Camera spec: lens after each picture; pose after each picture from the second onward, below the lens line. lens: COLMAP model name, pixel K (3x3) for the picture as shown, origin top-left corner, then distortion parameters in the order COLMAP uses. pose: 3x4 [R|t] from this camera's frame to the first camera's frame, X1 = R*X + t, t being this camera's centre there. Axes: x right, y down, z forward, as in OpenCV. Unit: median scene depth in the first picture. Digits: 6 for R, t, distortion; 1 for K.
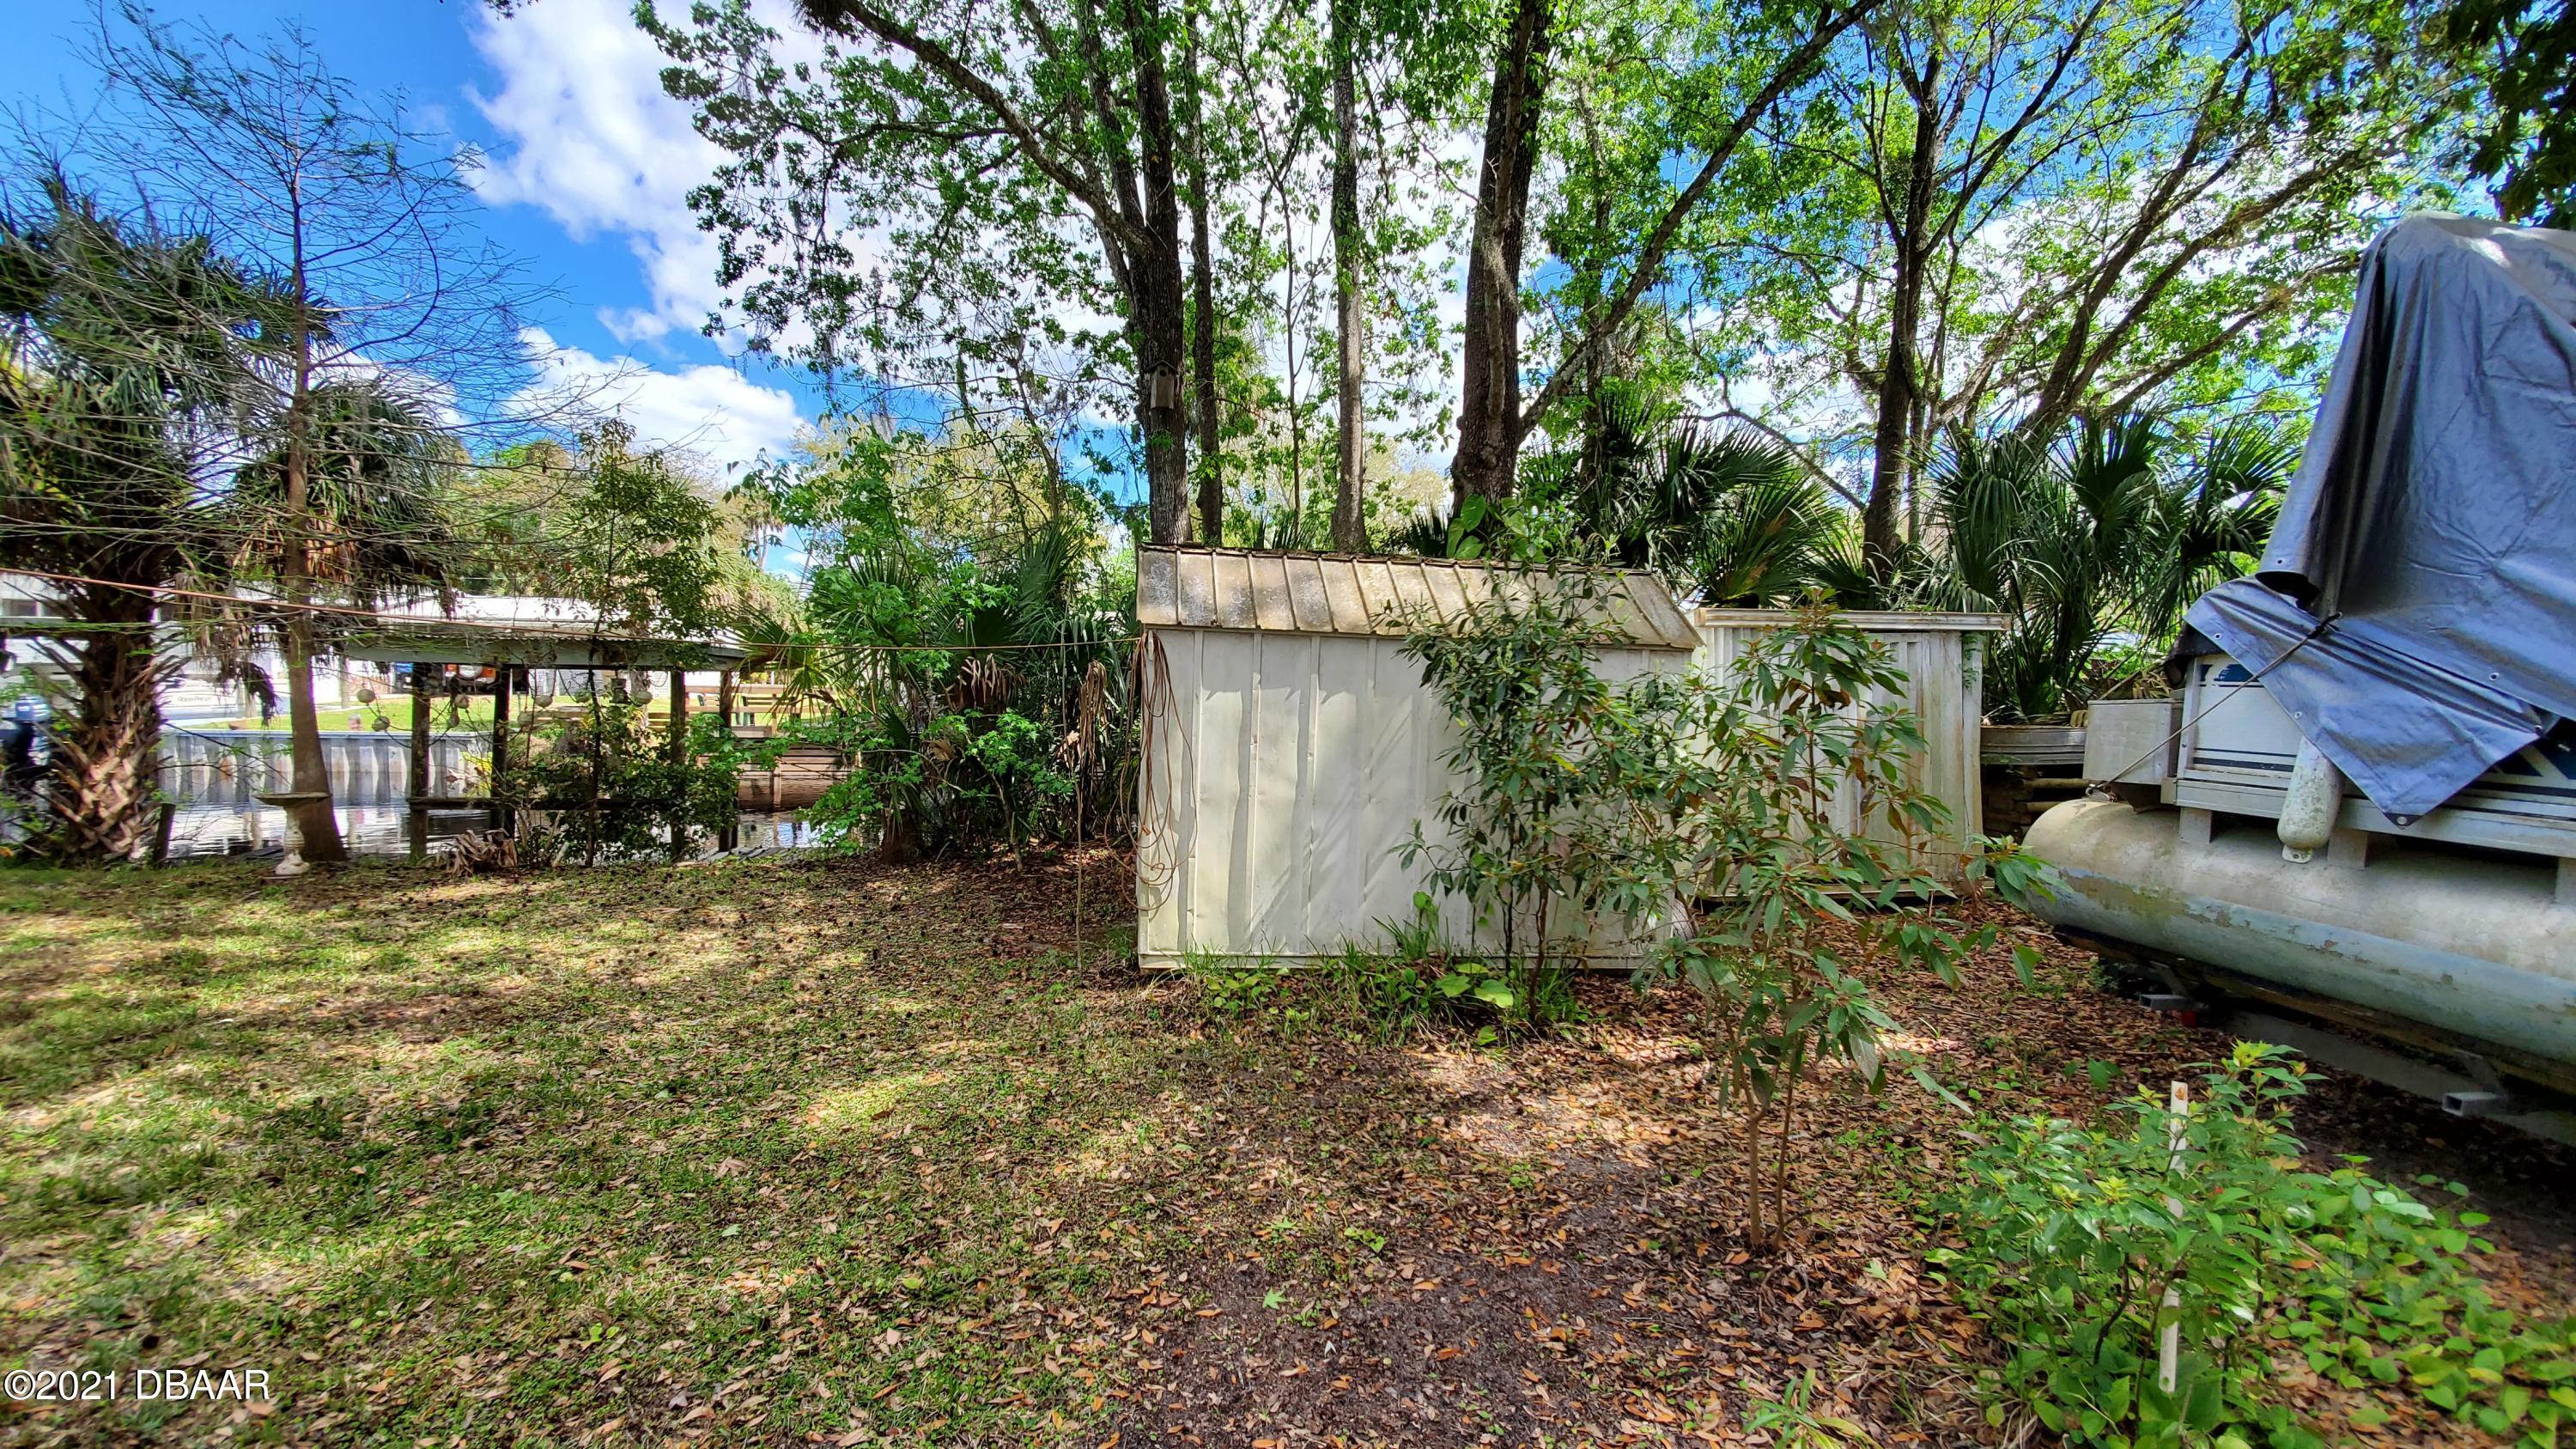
lens RADIAL K [[1004.1, 0, 1283.9], [0, 1004.1, 754.6], [0, 0, 1]] dist [0.014373, -0.020413]
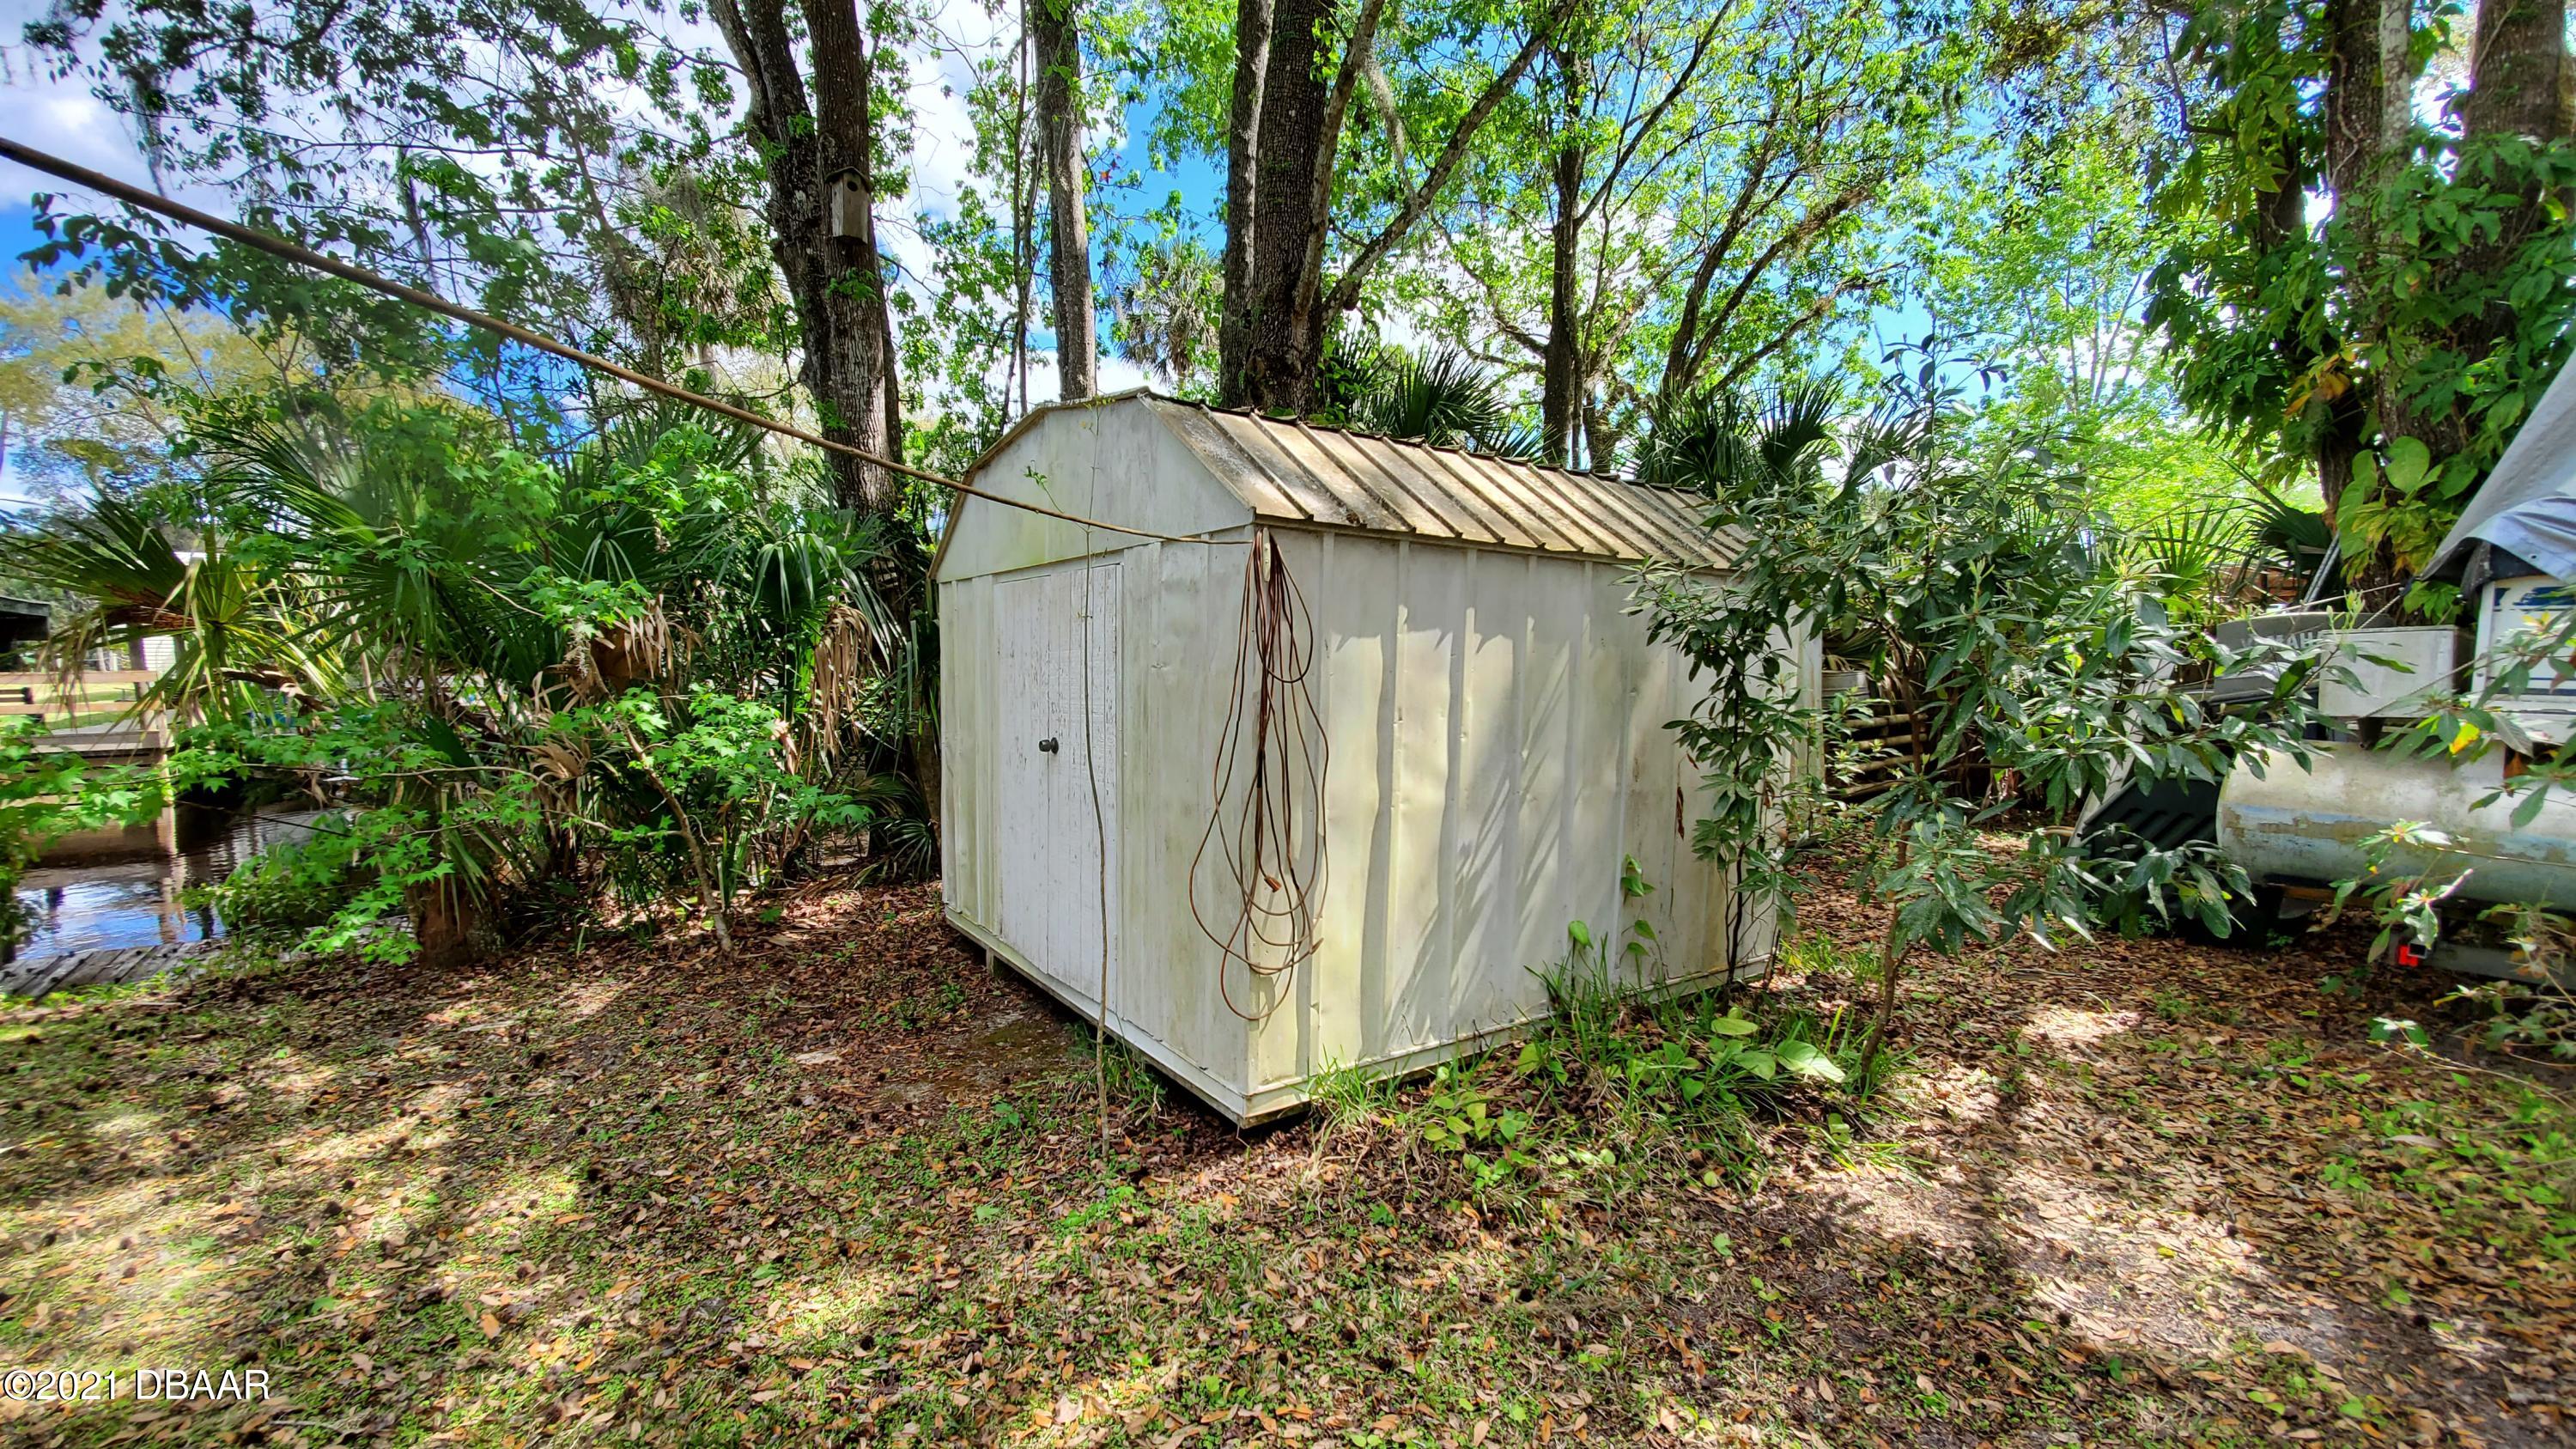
lens RADIAL K [[1022.0, 0, 1263.5], [0, 1022.0, 748.9], [0, 0, 1]] dist [0.014261, -0.016073]
pose [[0.891320, -0.059592, 0.449442, -0.384427], [0.049062, 0.998181, 0.035051, -0.020595], [-0.450713, -0.009191, 0.892622, 0.473620]]
